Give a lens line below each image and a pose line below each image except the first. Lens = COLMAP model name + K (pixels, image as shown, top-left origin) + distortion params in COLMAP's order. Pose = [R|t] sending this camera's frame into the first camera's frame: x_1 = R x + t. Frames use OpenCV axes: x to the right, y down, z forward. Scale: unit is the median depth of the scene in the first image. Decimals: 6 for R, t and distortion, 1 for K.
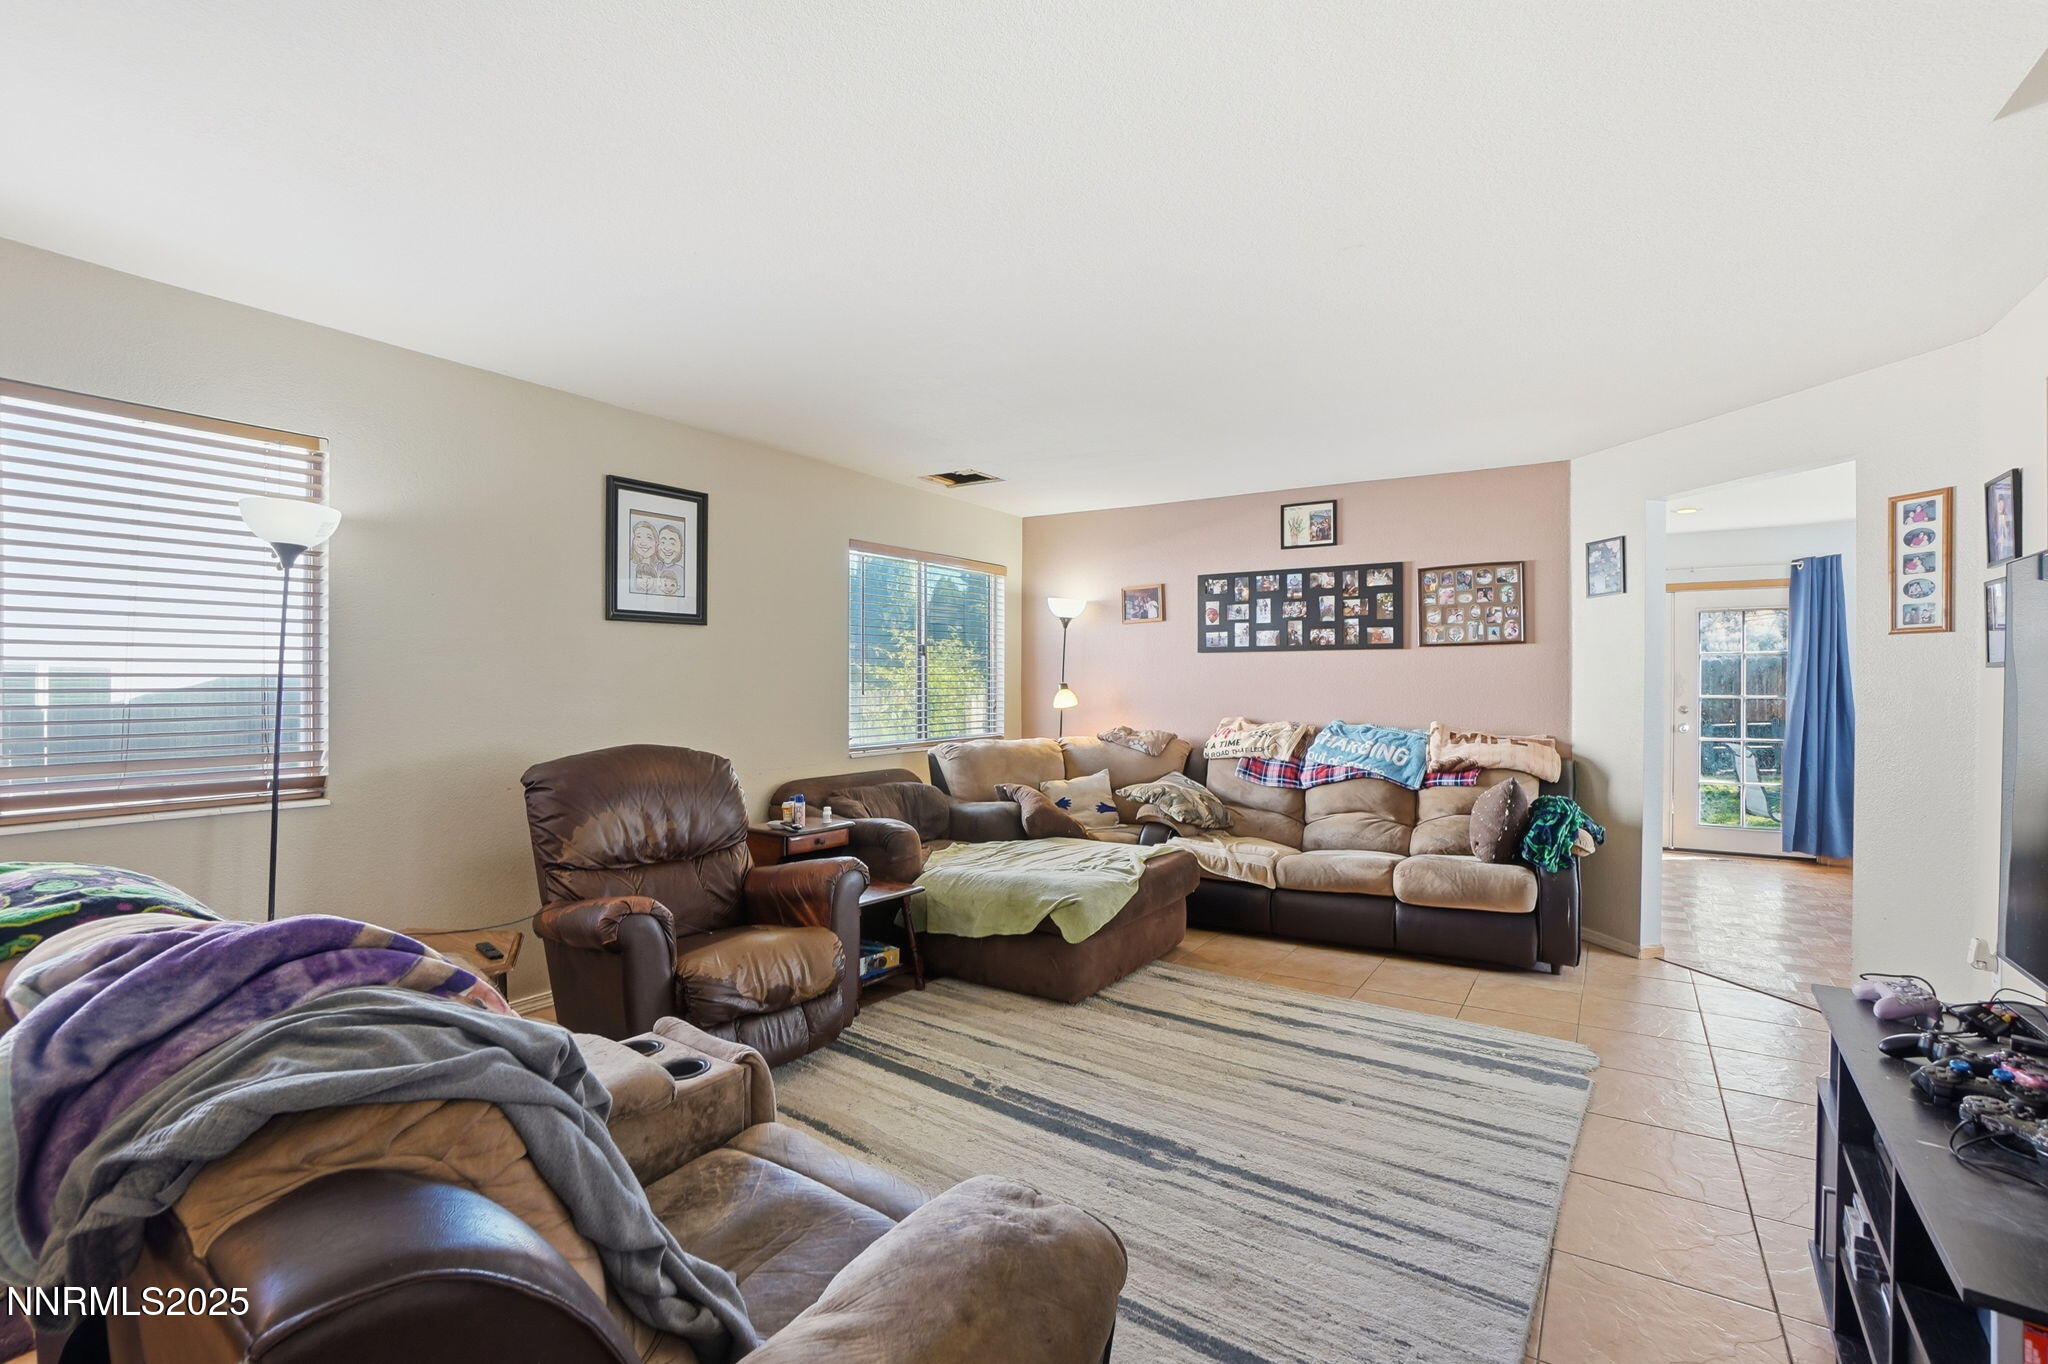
lens RADIAL K [[912.3, 0, 1029.3], [0, 912.3, 688.7], [0, 0, 1]] dist [-0.064179, 0.023232]
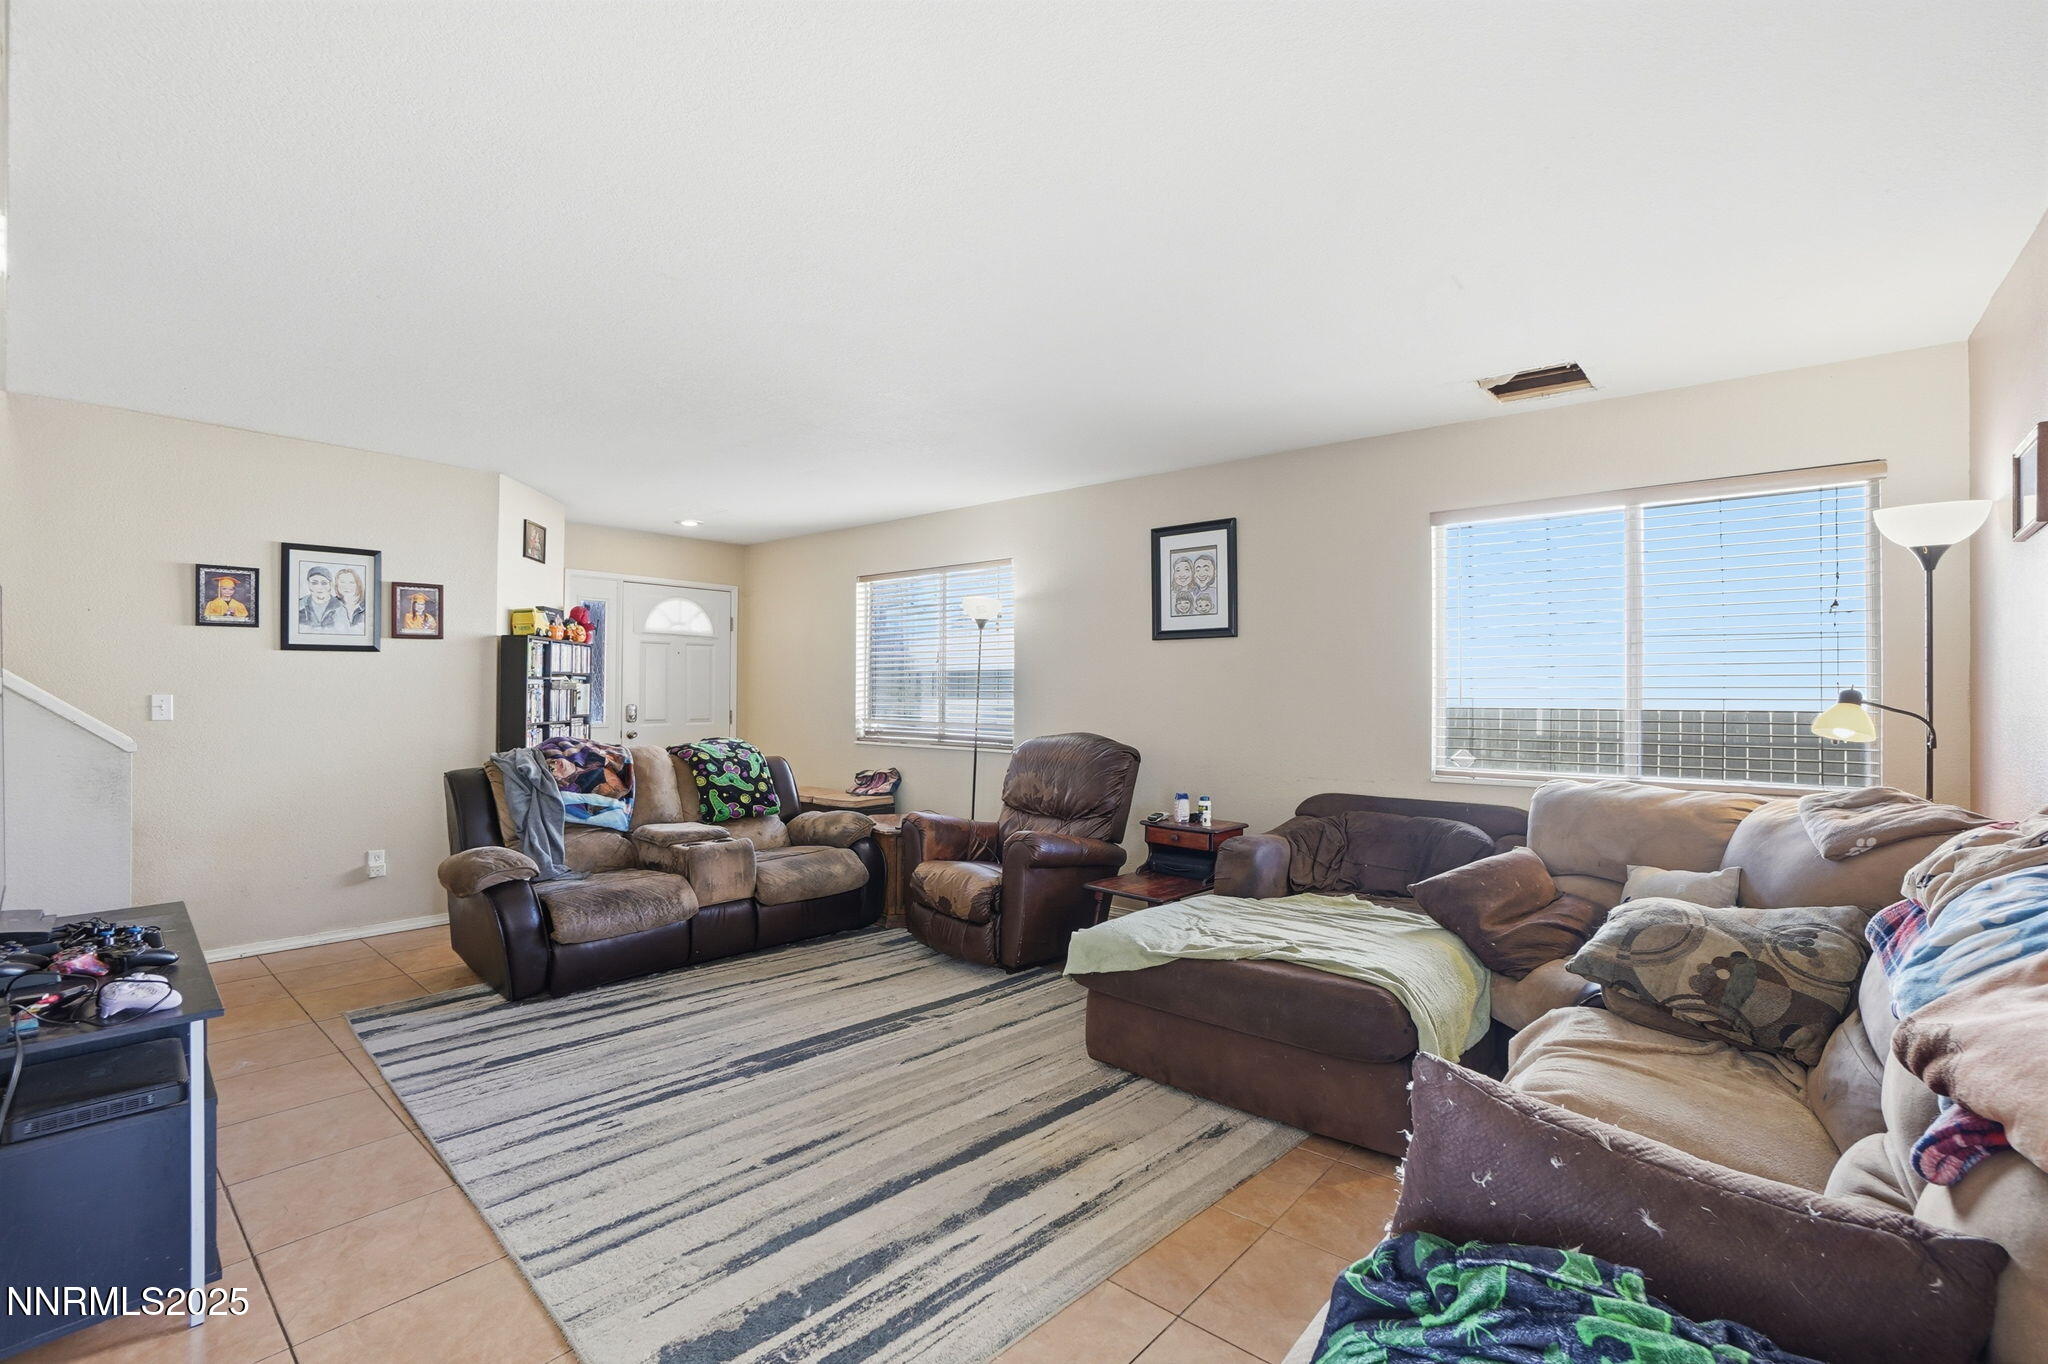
lens RADIAL K [[912.3, 0, 1029.3], [0, 912.3, 688.7], [0, 0, 1]] dist [-0.064179, 0.023232]
pose [[-0.136053, -0.006635, -0.990679, 1.004333], [-0.006988, 0.999959, -0.005737, 0.002786], [0.990677, 0.006142, -0.136094, 1.166812]]
